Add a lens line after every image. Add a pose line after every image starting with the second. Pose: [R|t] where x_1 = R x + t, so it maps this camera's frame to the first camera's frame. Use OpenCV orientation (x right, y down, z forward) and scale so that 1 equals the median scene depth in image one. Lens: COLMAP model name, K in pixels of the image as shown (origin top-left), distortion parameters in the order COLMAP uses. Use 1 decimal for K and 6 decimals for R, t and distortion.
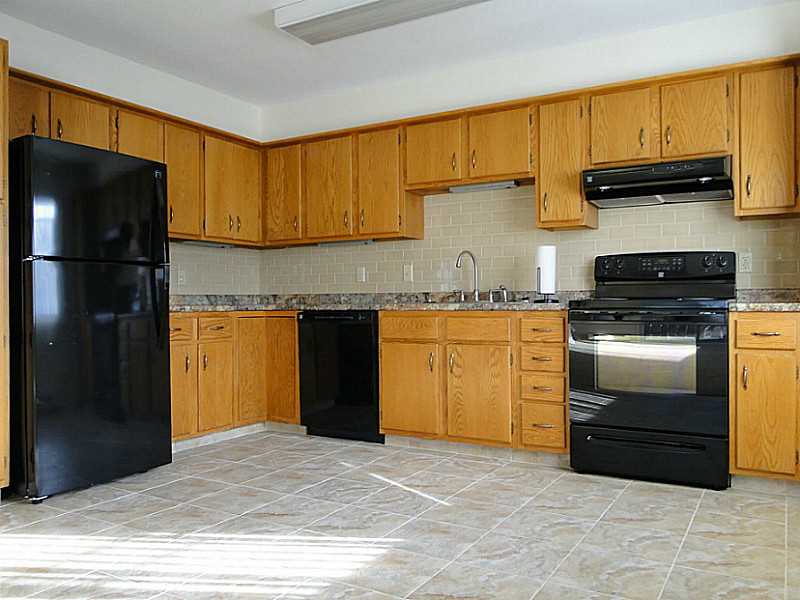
lens RADIAL K [[651.9, 0, 402.2], [0, 651.9, 303.2], [0, 0, 1]] dist [0.004051, -0.009530]
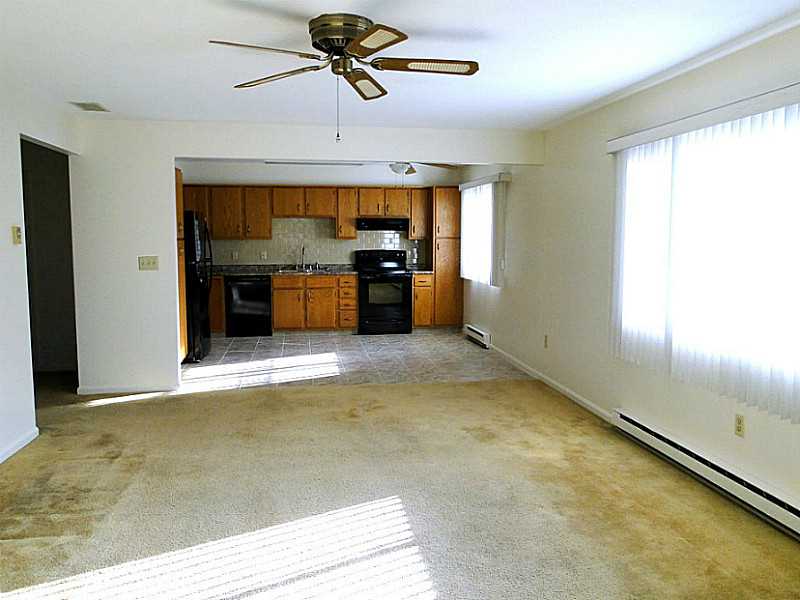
lens RADIAL K [[651.9, 0, 395.2], [0, 651.9, 296.1], [0, 0, 1]] dist [0.004051, -0.009530]
pose [[0.785418, -0.056333, 0.616396, -1.120386], [-0.003071, 0.995483, 0.094890, -0.135820], [-0.618958, -0.076421, 0.781698, -1.032906]]
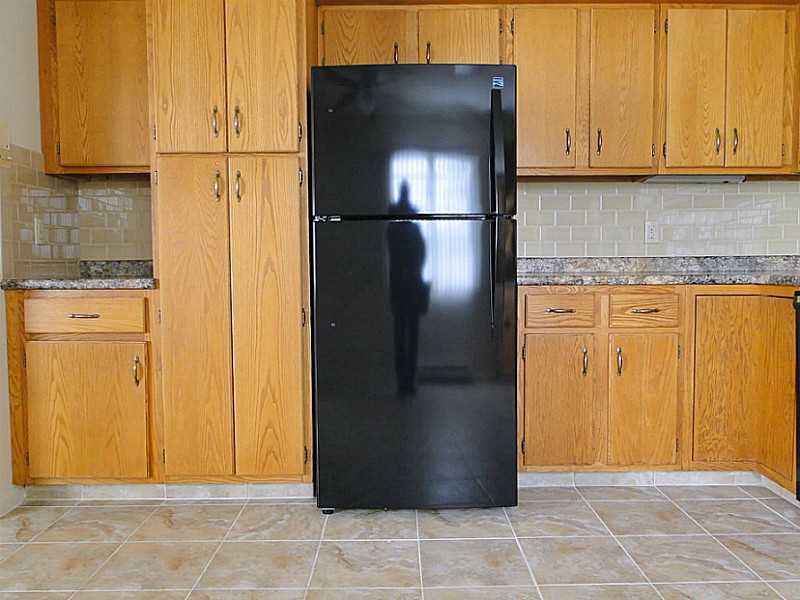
lens RADIAL K [[651.9, 0, 402.4], [0, 651.9, 300.1], [0, 0, 1]] dist [0.004051, -0.009530]
pose [[0.513071, 0.051464, -0.856802, 0.147884], [0.003562, 0.998065, 0.062082, -0.013696], [0.858339, -0.034904, 0.511895, 0.503351]]
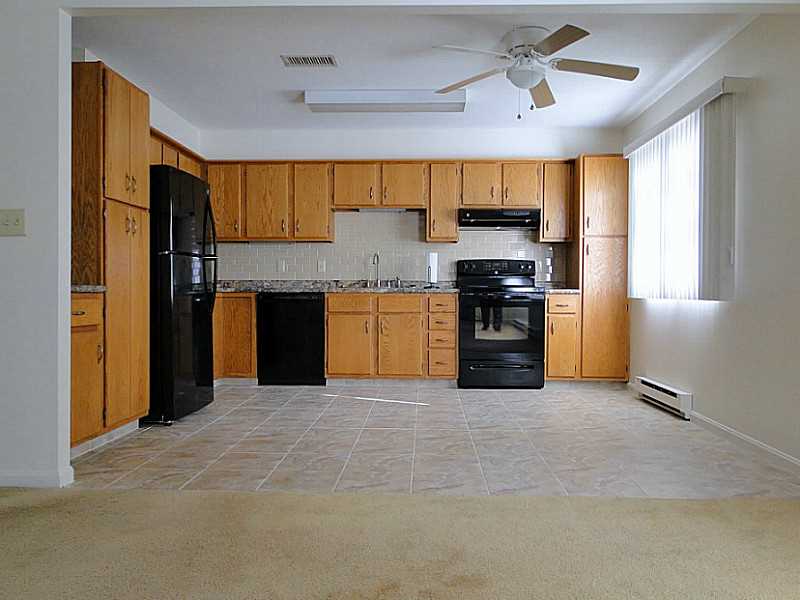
lens RADIAL K [[651.9, 0, 405.2], [0, 651.9, 298.6], [0, 0, 1]] dist [0.004051, -0.009530]
pose [[0.881779, 0.002745, 0.471654, -0.588913], [-0.007760, 0.999932, 0.008688, 0.010993], [-0.471598, -0.011321, 0.881741, -0.372256]]
